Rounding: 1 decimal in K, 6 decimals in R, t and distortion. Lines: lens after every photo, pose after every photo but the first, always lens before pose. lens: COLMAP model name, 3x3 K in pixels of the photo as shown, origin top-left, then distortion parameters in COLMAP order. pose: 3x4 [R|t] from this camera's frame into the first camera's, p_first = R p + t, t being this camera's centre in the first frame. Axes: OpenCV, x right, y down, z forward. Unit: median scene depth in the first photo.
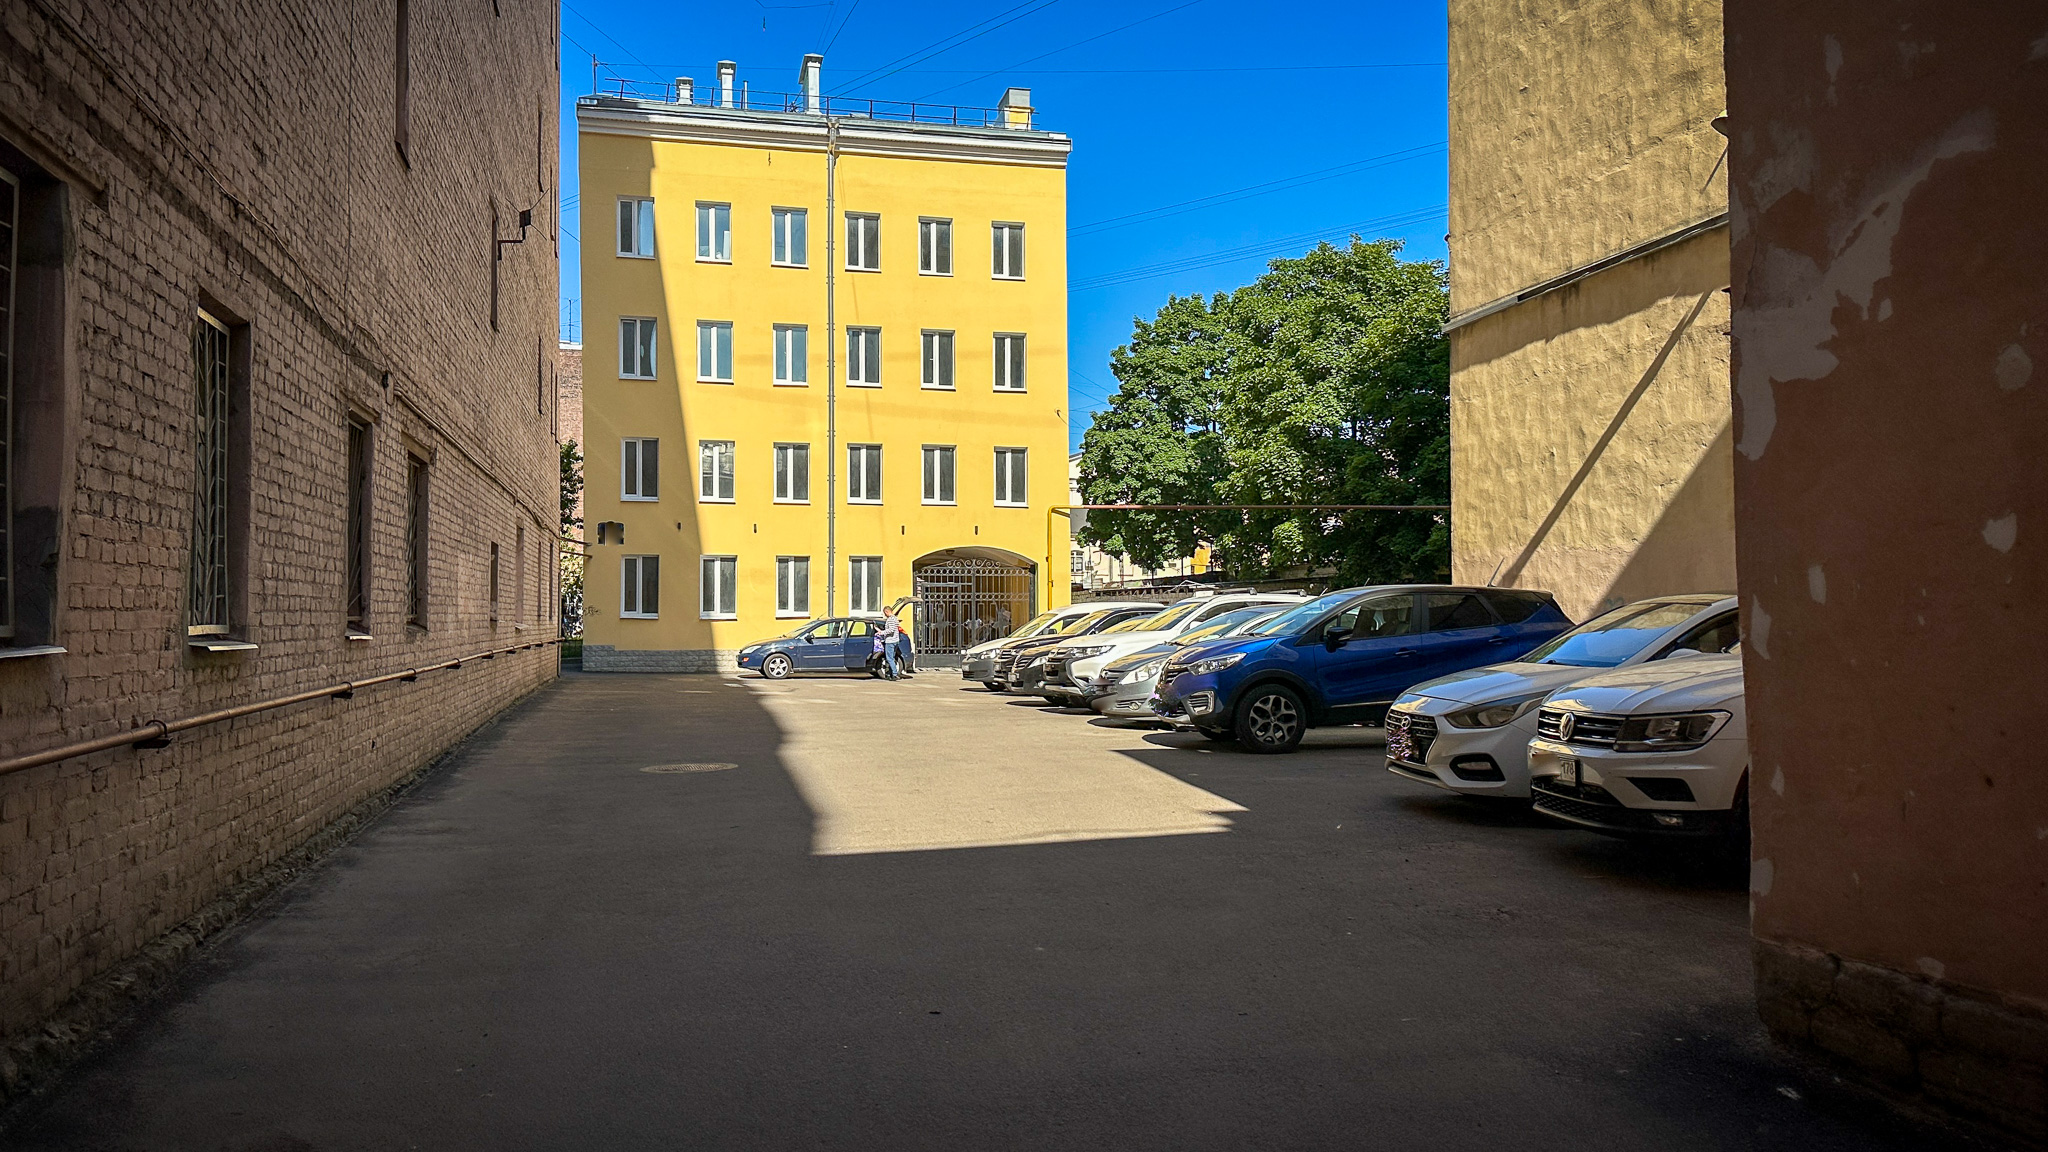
lens RADIAL K [[1429.1, 0, 1039.1], [0, 1429.1, 571.9], [0, 0, 1]] dist [0.127109, -0.178223]
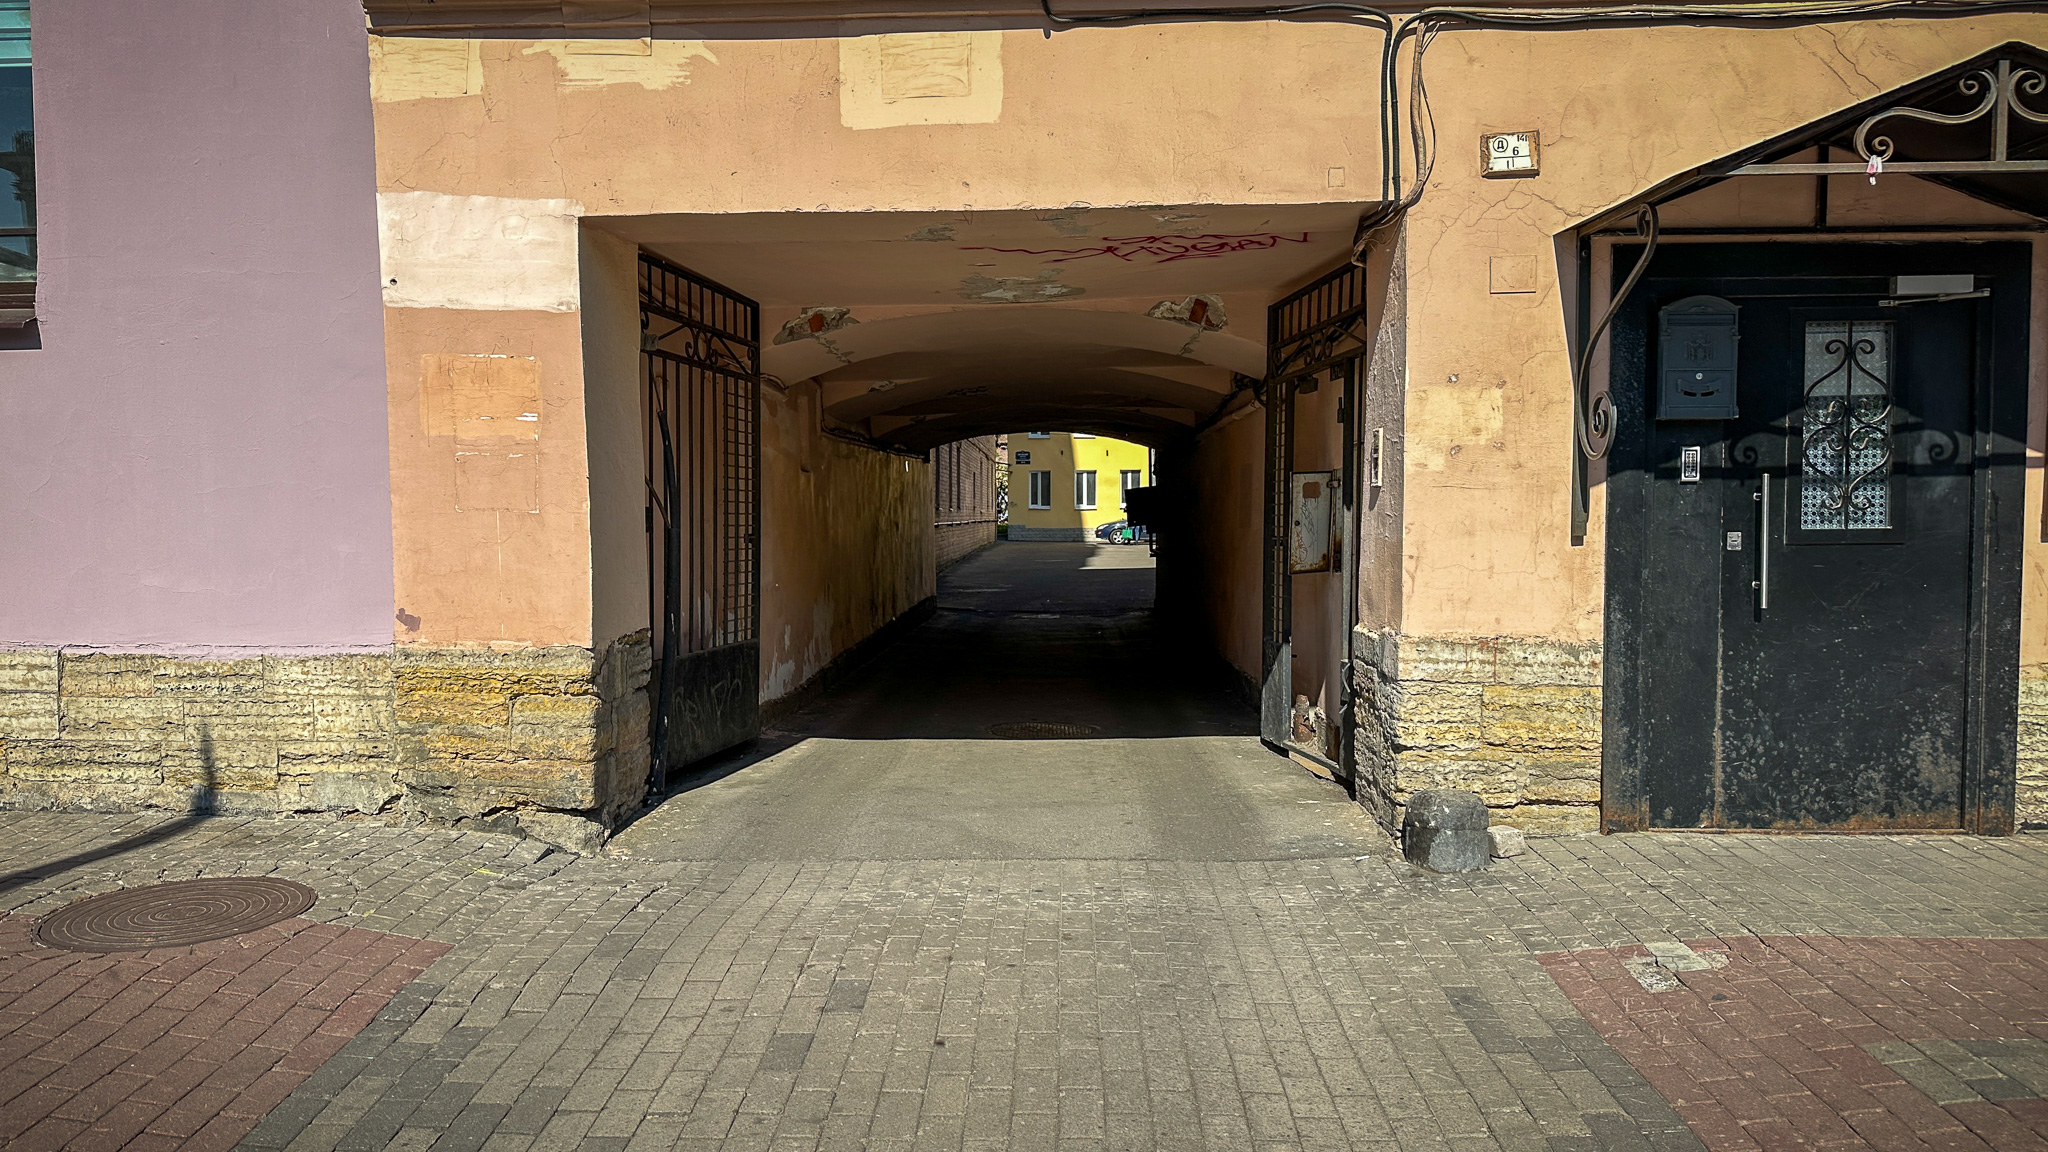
lens RADIAL K [[1451.2, 0, 1024.0], [0, 1451.2, 576.0], [0, 0, 1]] dist [0.074598, -0.132533]
pose [[0.959765, 0.011302, -0.280578, 0.174789], [0.009612, 0.997282, 0.073051, -0.012733], [0.280641, -0.072809, 0.957047, -0.608683]]
